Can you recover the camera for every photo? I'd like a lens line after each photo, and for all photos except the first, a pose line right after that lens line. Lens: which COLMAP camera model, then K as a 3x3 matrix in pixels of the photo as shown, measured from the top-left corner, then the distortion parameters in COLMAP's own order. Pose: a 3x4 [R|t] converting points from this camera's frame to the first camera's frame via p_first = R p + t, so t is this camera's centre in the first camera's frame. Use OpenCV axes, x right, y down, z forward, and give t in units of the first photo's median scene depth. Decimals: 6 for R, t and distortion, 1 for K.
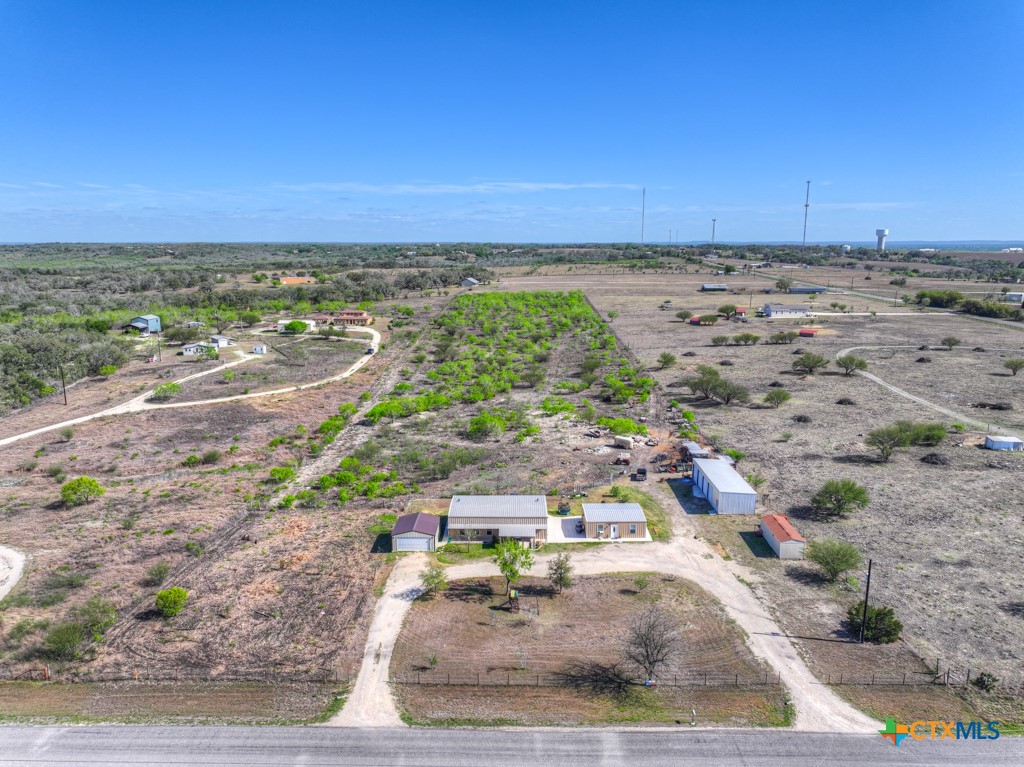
lens RADIAL K [[720.8, 0, 510.1], [0, 720.8, 381.6], [0, 0, 1]] dist [-0.003688, 0.020157]
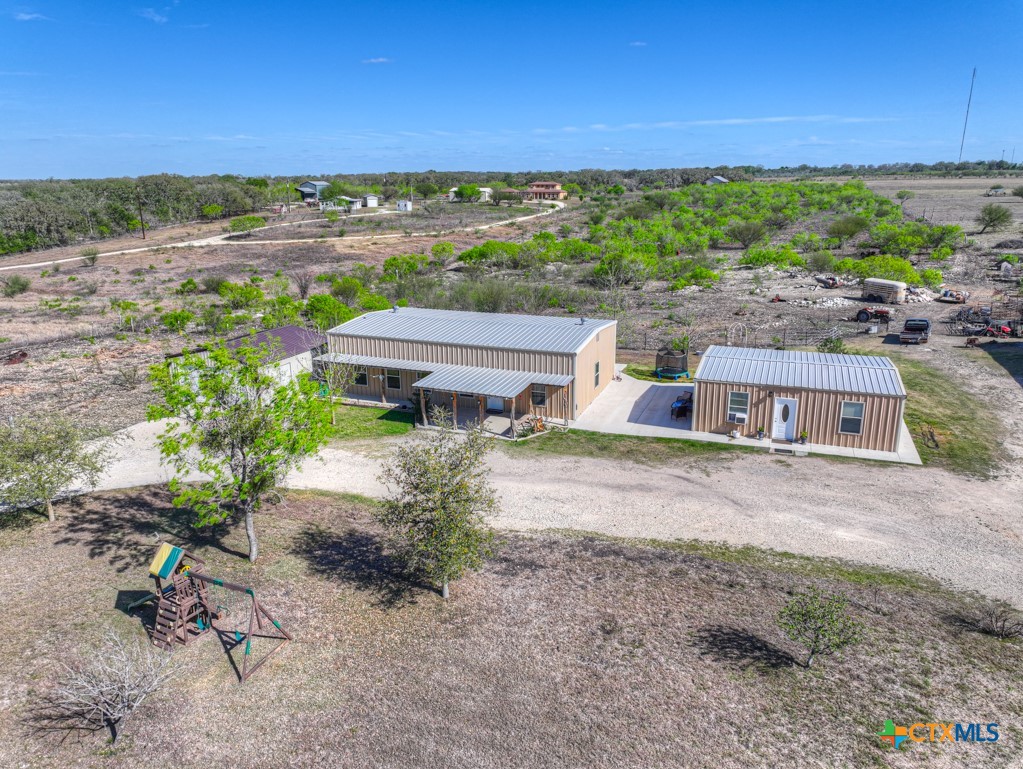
lens RADIAL K [[723.1, 0, 508.5], [0, 723.1, 379.4], [0, 0, 1]] dist [0.004632, 0.004797]
pose [[0.934937, 0.091782, -0.342738, 0.111939], [-0.065697, 0.994041, 0.086983, 0.138961], [0.348679, -0.058807, 0.935395, 0.541391]]
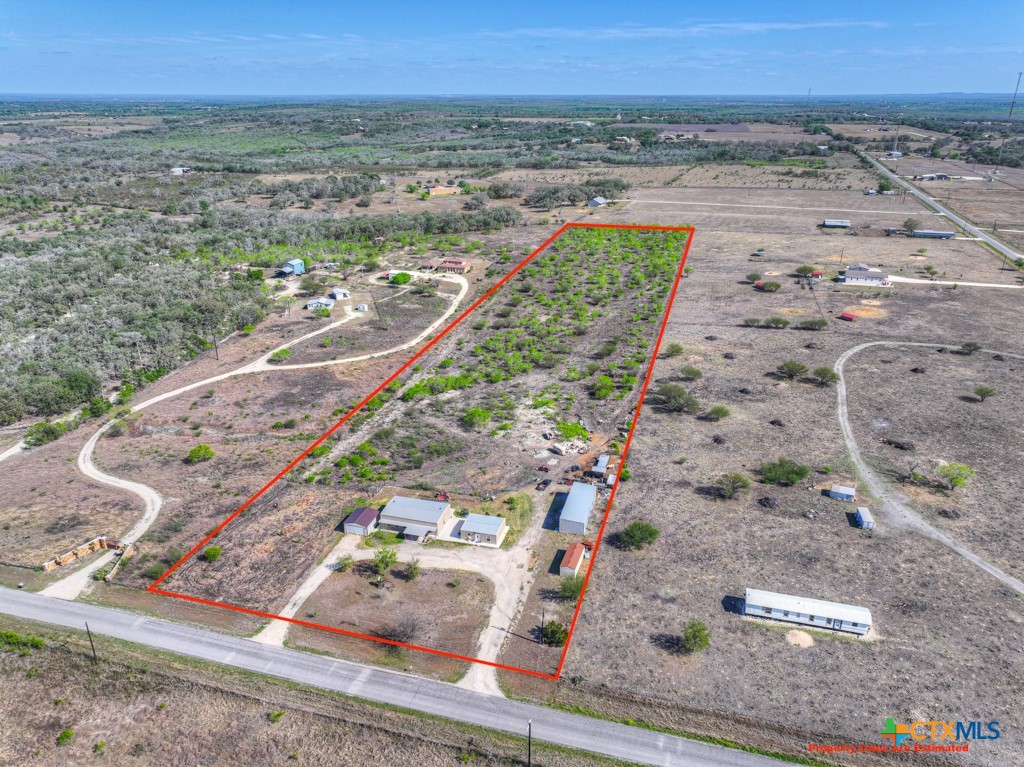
lens RADIAL K [[723.8, 0, 509.0], [0, 723.8, 378.4], [0, 0, 1]] dist [0.004632, 0.004797]
pose [[0.964435, 0.095792, -0.246351, 0.459025], [-0.048398, 0.980260, 0.191696, -0.356585], [0.259851, -0.172955, 0.950034, -0.344644]]
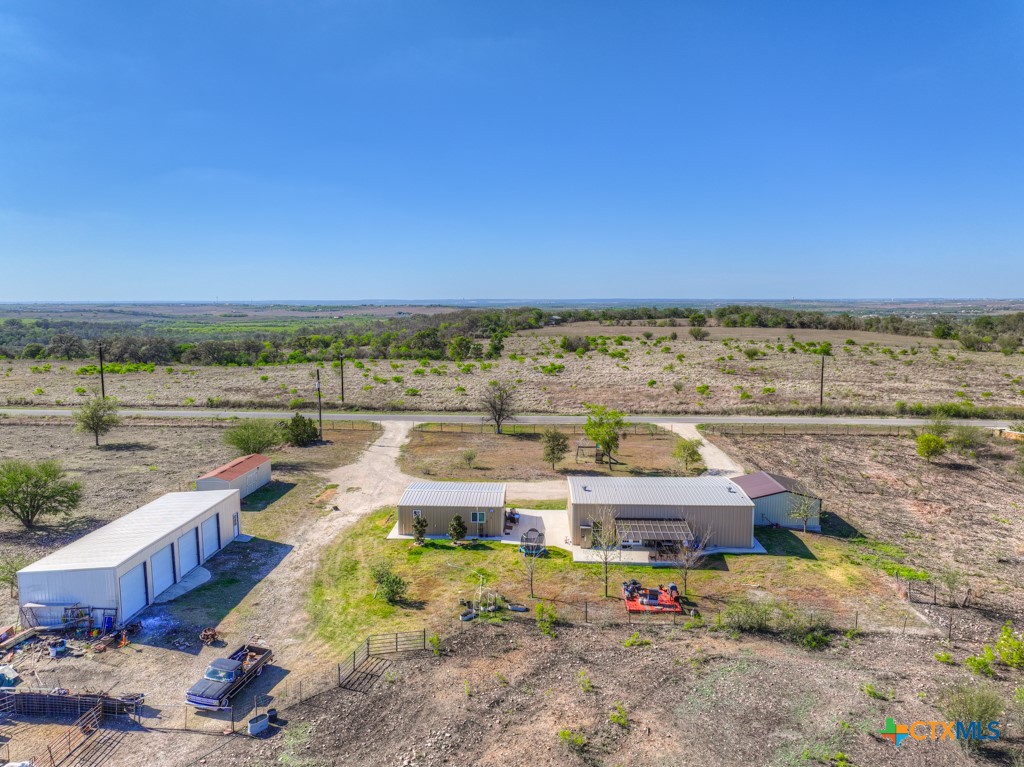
lens RADIAL K [[720.8, 0, 510.1], [0, 720.8, 381.6], [0, 0, 1]] dist [-0.003688, 0.020157]
pose [[-0.999541, 0.001288, 0.030267, 0.066992], [0.010472, 0.952195, 0.305311, -0.069844], [-0.028427, 0.305488, -0.951772, 1.272519]]
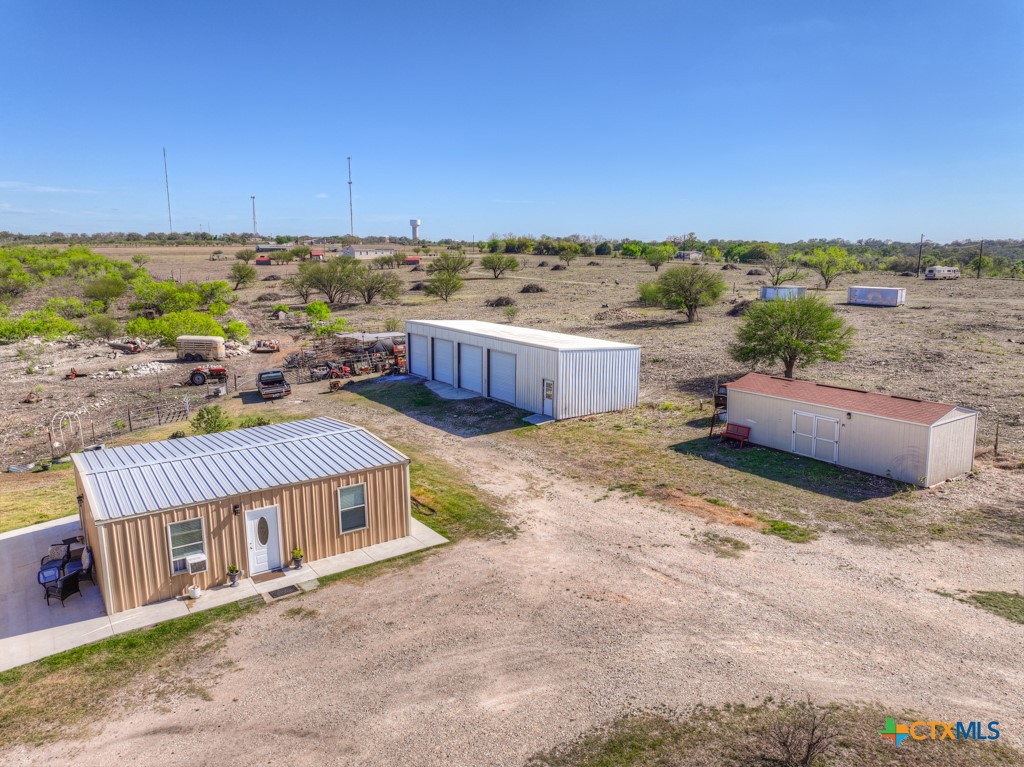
lens RADIAL K [[720.8, 0, 510.1], [0, 720.8, 381.6], [0, 0, 1]] dist [-0.003688, 0.020157]
pose [[0.816640, -0.108324, 0.566890, 0.074689], [0.115051, 0.993069, 0.024023, 0.135799], [-0.565563, 0.045603, 0.823443, 0.645034]]
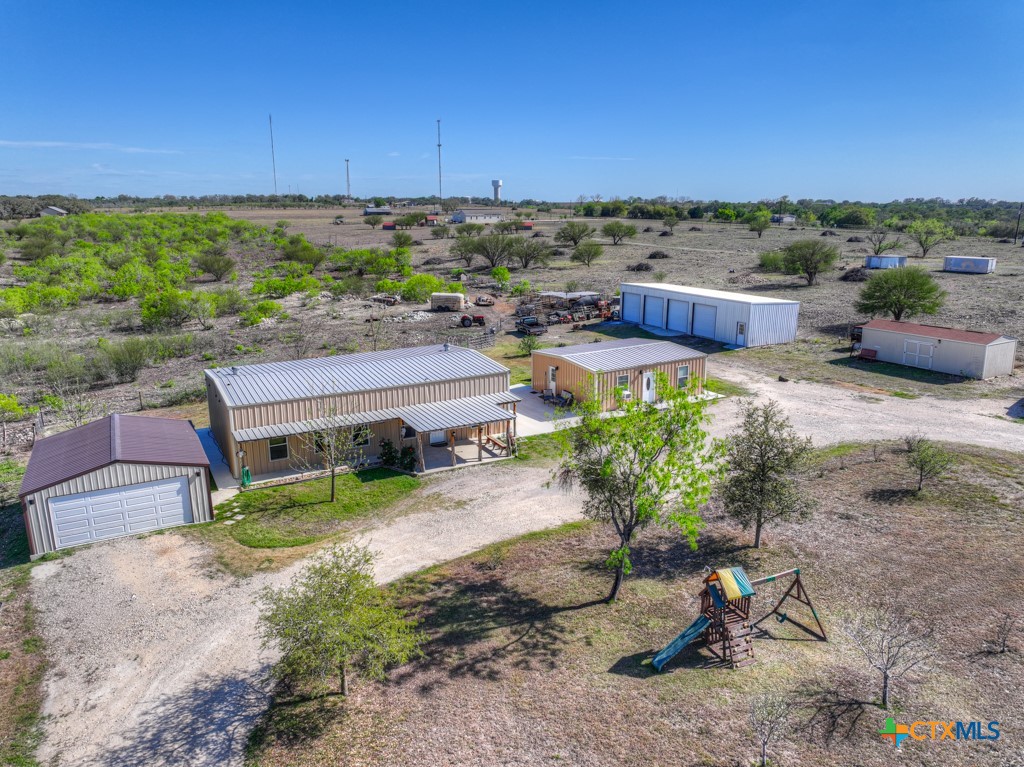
lens RADIAL K [[720.8, 0, 510.1], [0, 720.8, 381.6], [0, 0, 1]] dist [-0.003688, 0.020157]
pose [[0.870279, -0.120871, 0.477499, -0.102613], [0.100796, 0.992611, 0.067555, 0.135335], [-0.482136, -0.010662, 0.876031, 0.541434]]
